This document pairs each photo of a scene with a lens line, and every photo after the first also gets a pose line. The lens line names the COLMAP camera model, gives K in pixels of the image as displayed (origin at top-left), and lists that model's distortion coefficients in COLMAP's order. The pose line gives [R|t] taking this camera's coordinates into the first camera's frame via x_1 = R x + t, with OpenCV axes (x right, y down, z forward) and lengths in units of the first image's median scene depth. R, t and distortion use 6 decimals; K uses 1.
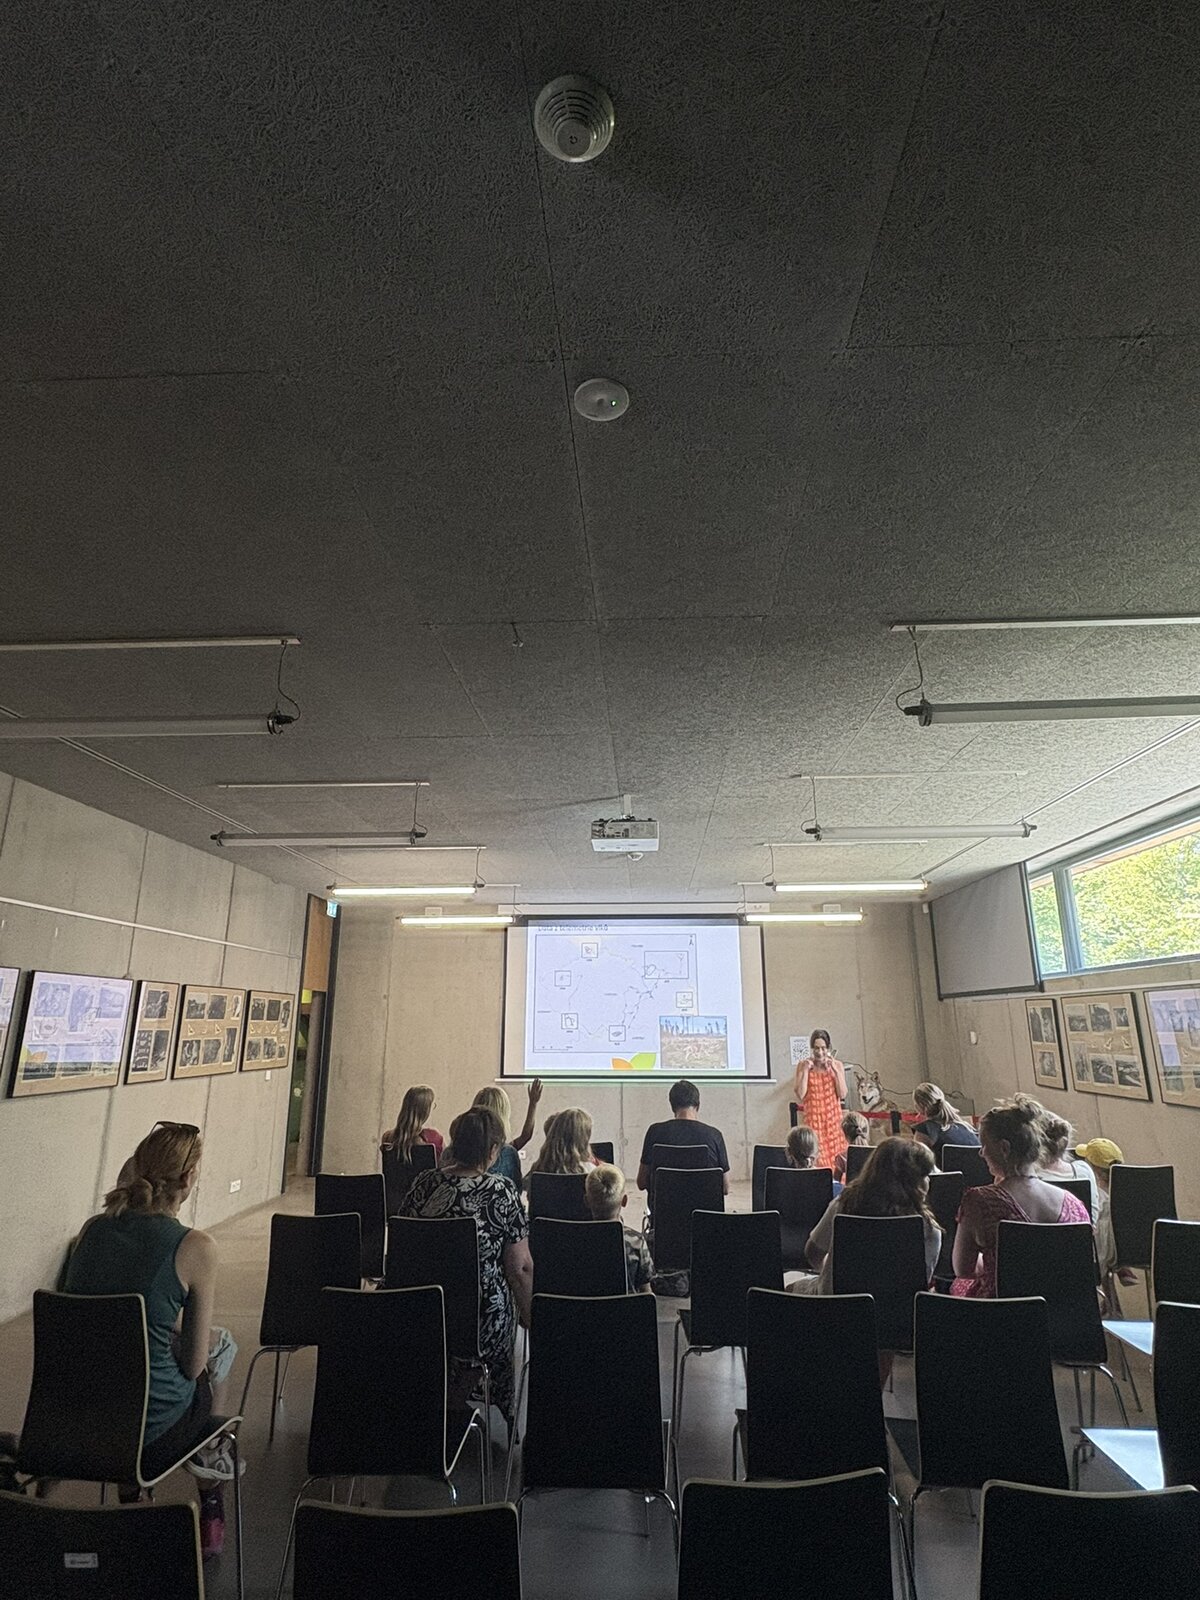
lens RADIAL K [[834.0, 0, 604.3], [0, 834.0, 794.6], [0, 0, 1]] dist [-0.003308, -0.000884]
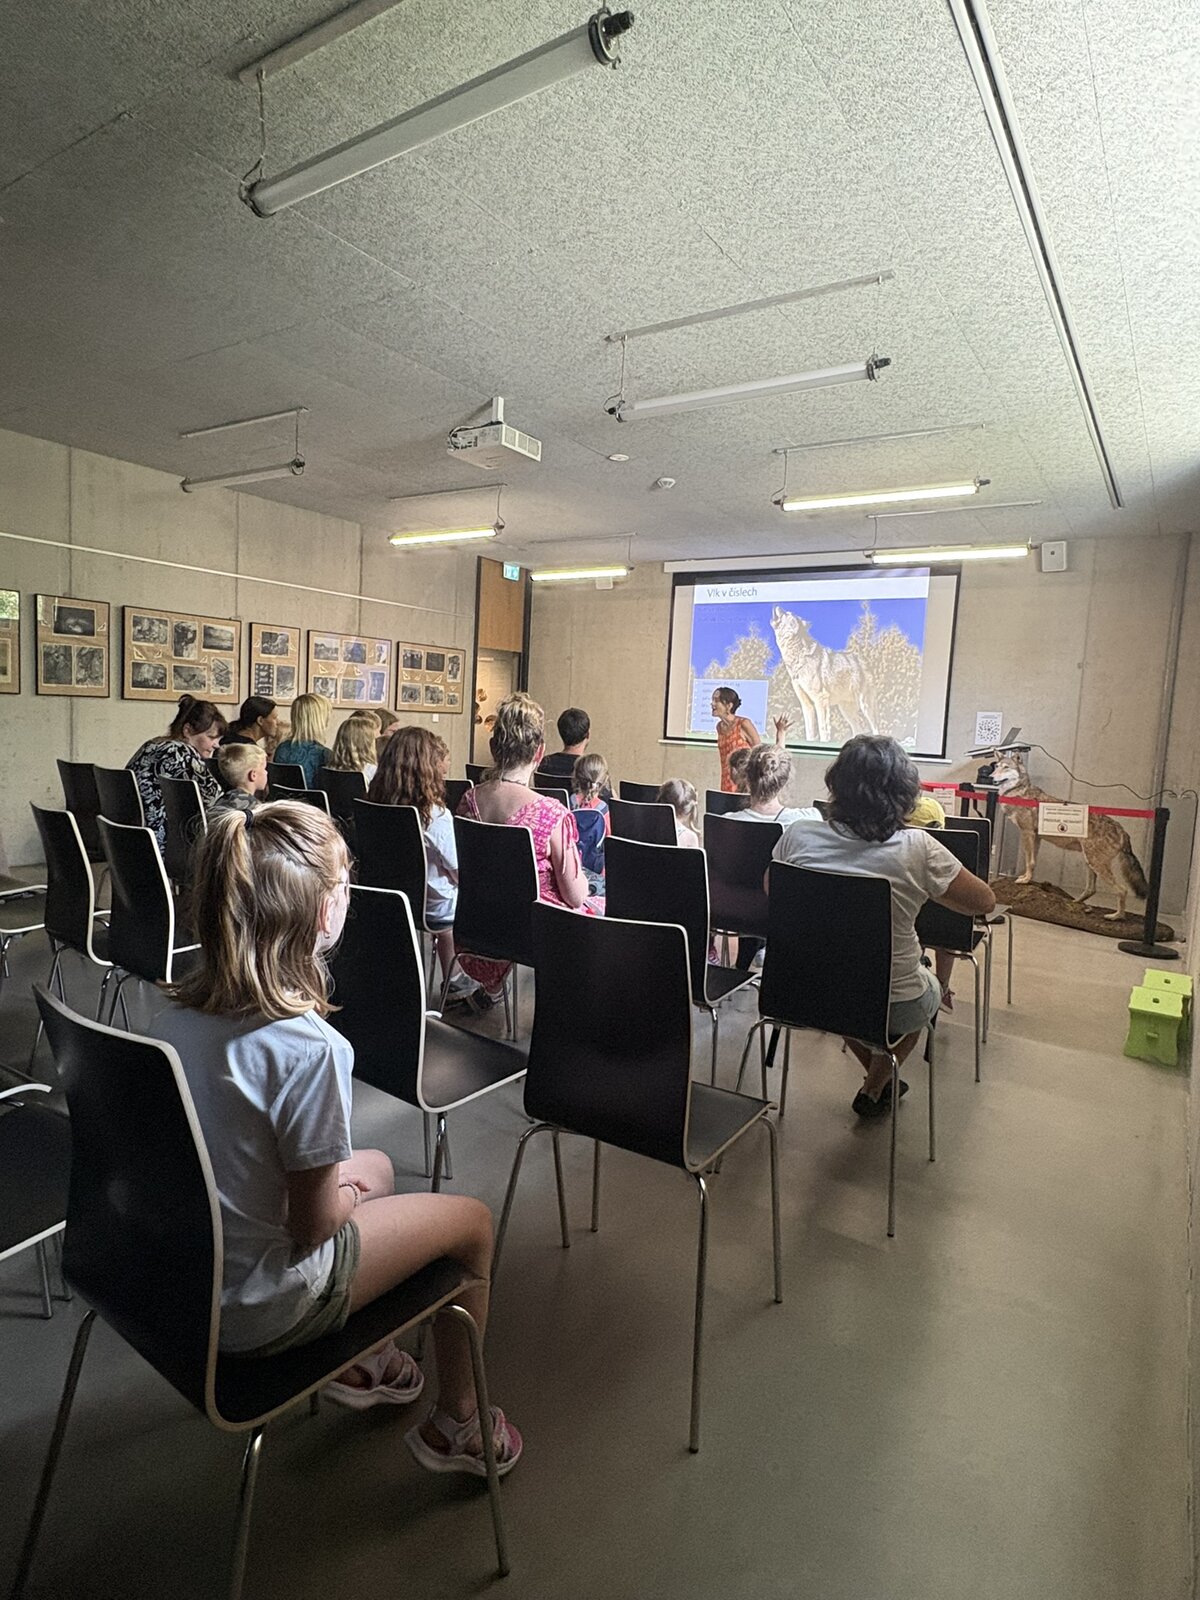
lens RADIAL K [[891.3, 0, 594.4], [0, 891.3, 798.6], [0, 0, 1]] dist [0.002796, 0.000437]
pose [[0.857764, 0.094125, -0.505353, 0.439133], [0.086443, 0.942681, 0.322306, 0.072022], [0.506723, -0.320146, 0.800461, 0.107048]]
